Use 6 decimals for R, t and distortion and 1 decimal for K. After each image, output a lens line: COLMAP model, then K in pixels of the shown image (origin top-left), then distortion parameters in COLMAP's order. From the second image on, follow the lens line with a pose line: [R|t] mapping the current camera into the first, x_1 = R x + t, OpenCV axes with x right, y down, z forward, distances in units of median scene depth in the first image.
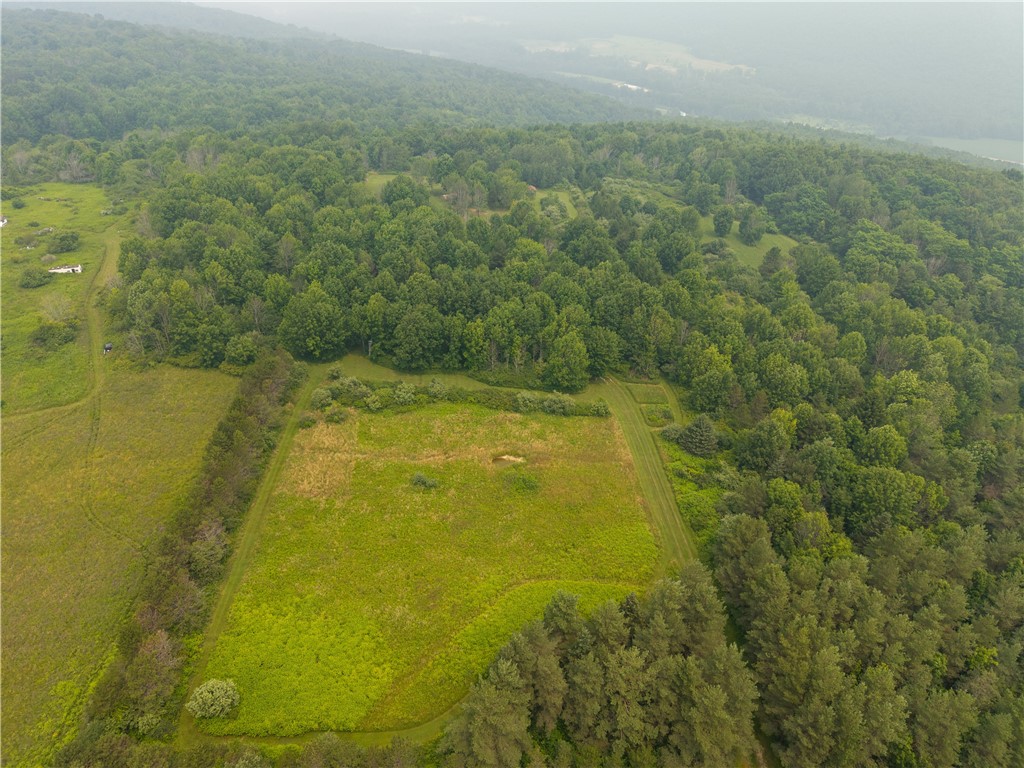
lens RADIAL K [[698.8, 0, 512.0], [0, 698.8, 384.0], [0, 0, 1]] dist [0.030316, -0.020387]
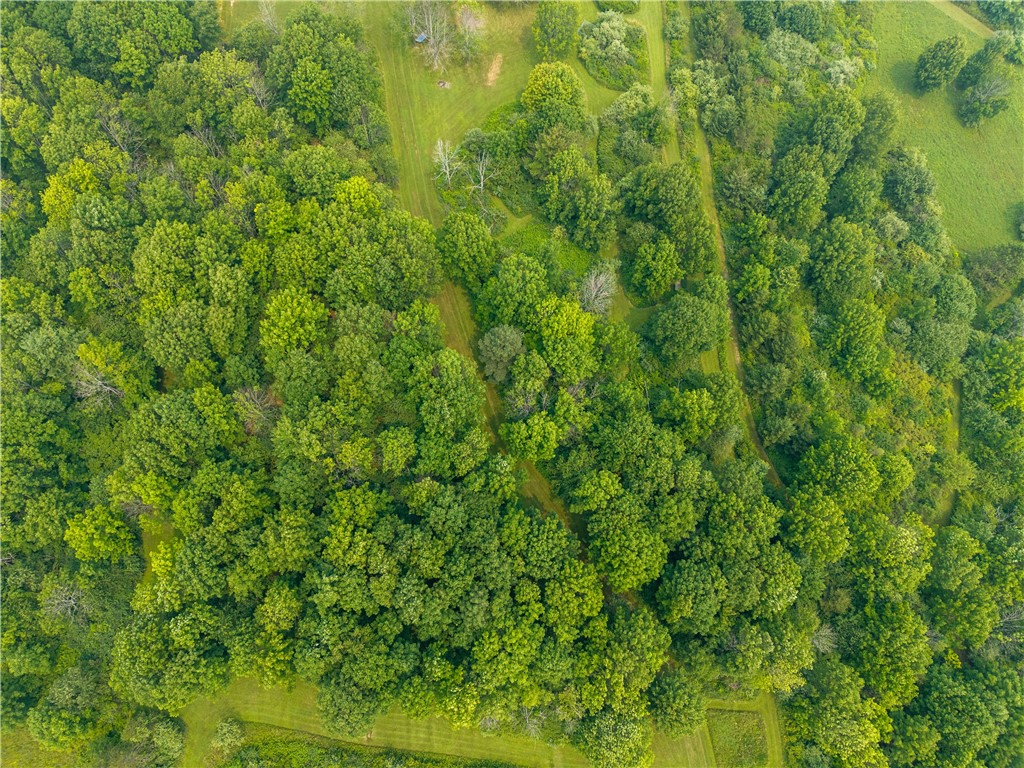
lens RADIAL K [[698.8, 0, 512.0], [0, 698.8, 384.0], [0, 0, 1]] dist [0.030316, -0.020387]
pose [[0.999671, 0.025583, -0.001867, -0.012111], [-0.018250, 0.760507, 0.649074, -0.543494], [0.018025, -0.648826, 0.760723, 0.620211]]
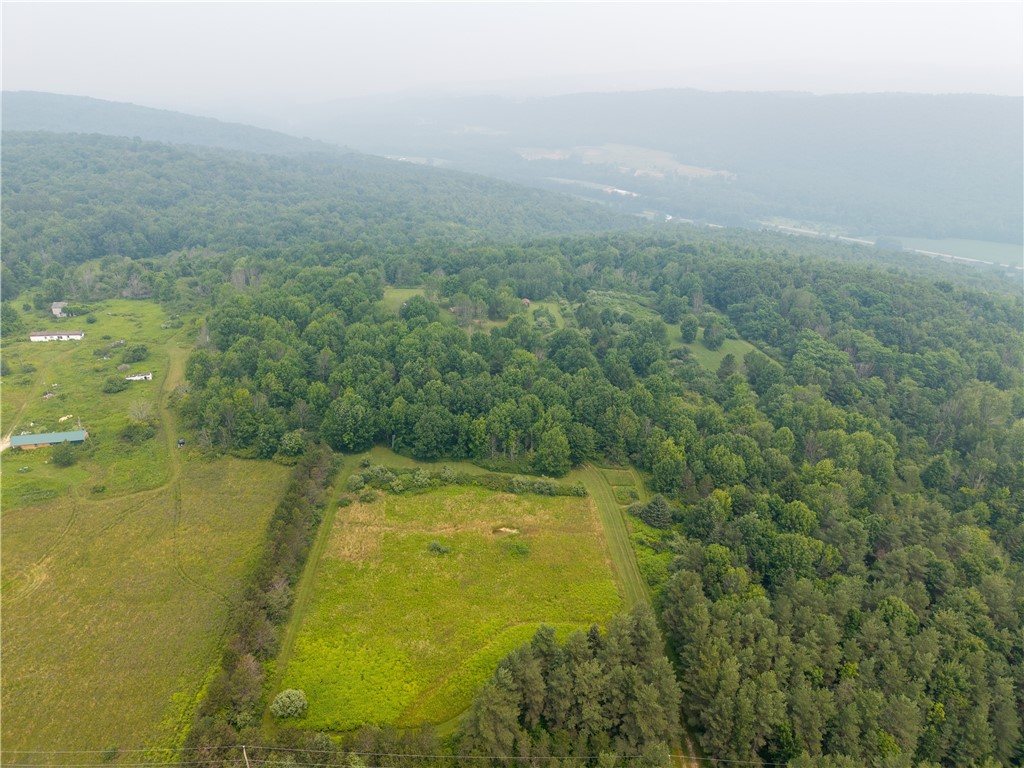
lens RADIAL K [[695.4, 0, 512.0], [0, 695.4, 384.0], [0, 0, 1]] dist [0.064664, -0.086931]
pose [[0.999992, -0.003910, 0.001114, 0.005018], [0.004017, 0.992417, -0.122852, 0.000068], [-0.000625, 0.122855, 0.992424, -0.209152]]
